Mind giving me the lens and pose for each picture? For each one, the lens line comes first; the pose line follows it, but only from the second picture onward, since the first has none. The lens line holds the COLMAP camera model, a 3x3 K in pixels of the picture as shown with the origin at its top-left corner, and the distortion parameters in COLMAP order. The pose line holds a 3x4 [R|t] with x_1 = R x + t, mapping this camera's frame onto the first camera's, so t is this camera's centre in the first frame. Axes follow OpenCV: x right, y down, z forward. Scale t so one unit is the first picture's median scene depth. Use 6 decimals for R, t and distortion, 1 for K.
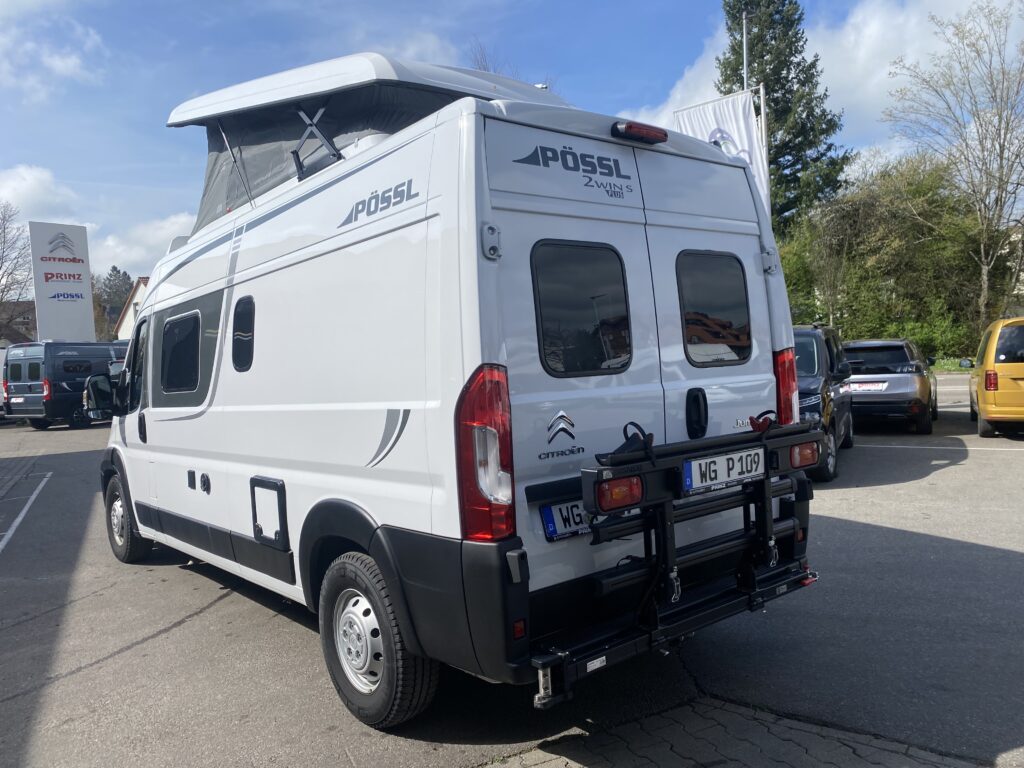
lens RADIAL K [[781.6, 0, 504.9], [0, 781.6, 385.2], [0, 0, 1]] dist [0.014362, -0.006119]
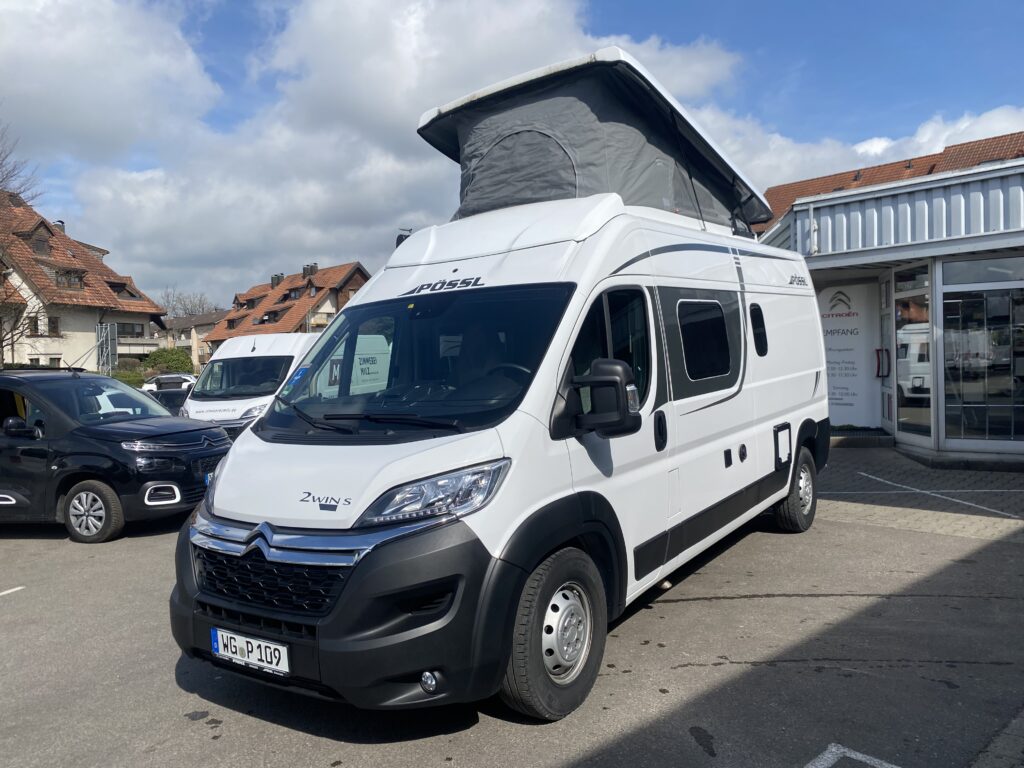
lens RADIAL K [[781.6, 0, 515.2], [0, 781.6, 385.9], [0, 0, 1]] dist [0.014362, -0.006119]
pose [[-0.271654, 0.035399, 0.961744, -1.479387], [0.096622, 0.995277, -0.009341, 0.005455], [-0.957532, 0.090388, -0.273791, 1.716032]]
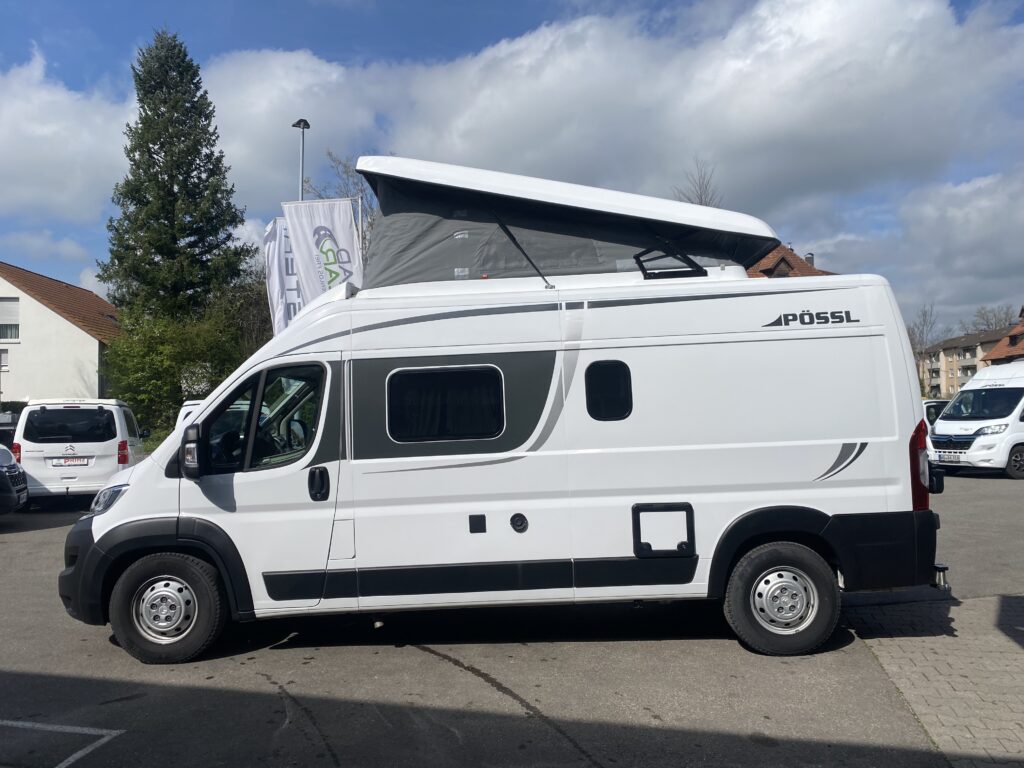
lens RADIAL K [[781.6, 0, 500.8], [0, 781.6, 386.8], [0, 0, 1]] dist [0.014362, -0.006119]
pose [[0.647090, 0.060014, 0.760048, -1.304565], [0.014462, 0.995752, -0.090938, 0.035848], [-0.762277, 0.069836, 0.643473, 0.321452]]
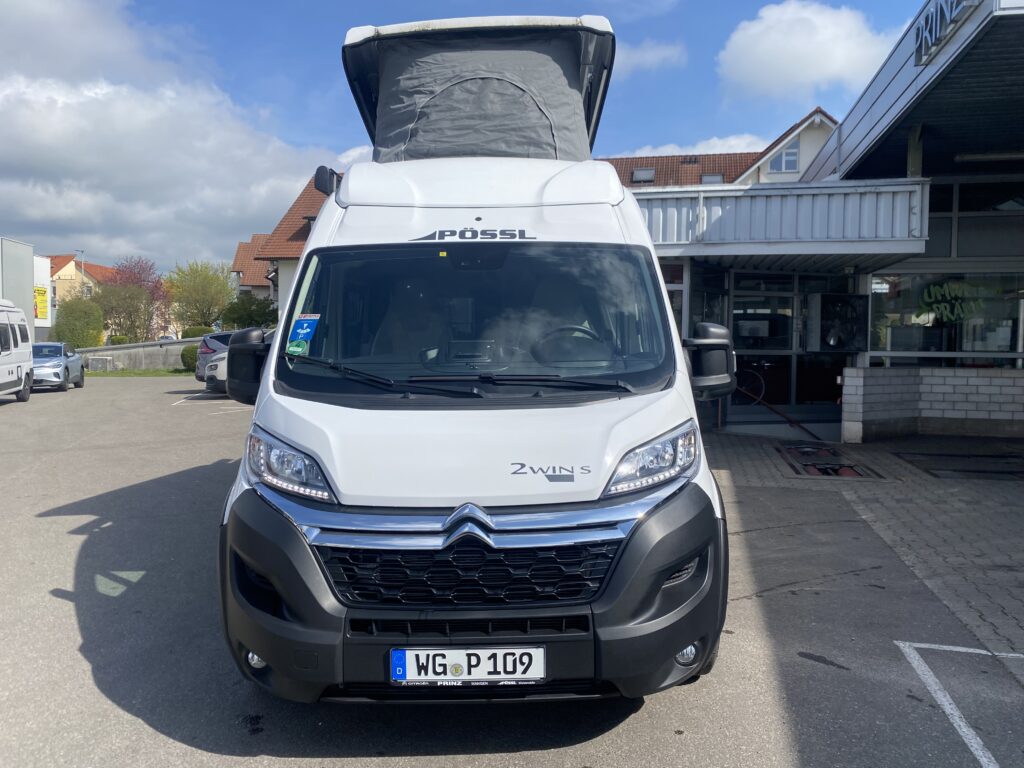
lens RADIAL K [[781.6, 0, 512.9], [0, 781.6, 380.0], [0, 0, 1]] dist [0.014362, -0.006119]
pose [[-0.778716, 0.019055, 0.627087, -1.087928], [0.069761, 0.995970, 0.056366, -0.021802], [-0.623486, 0.087639, -0.776907, 2.197112]]
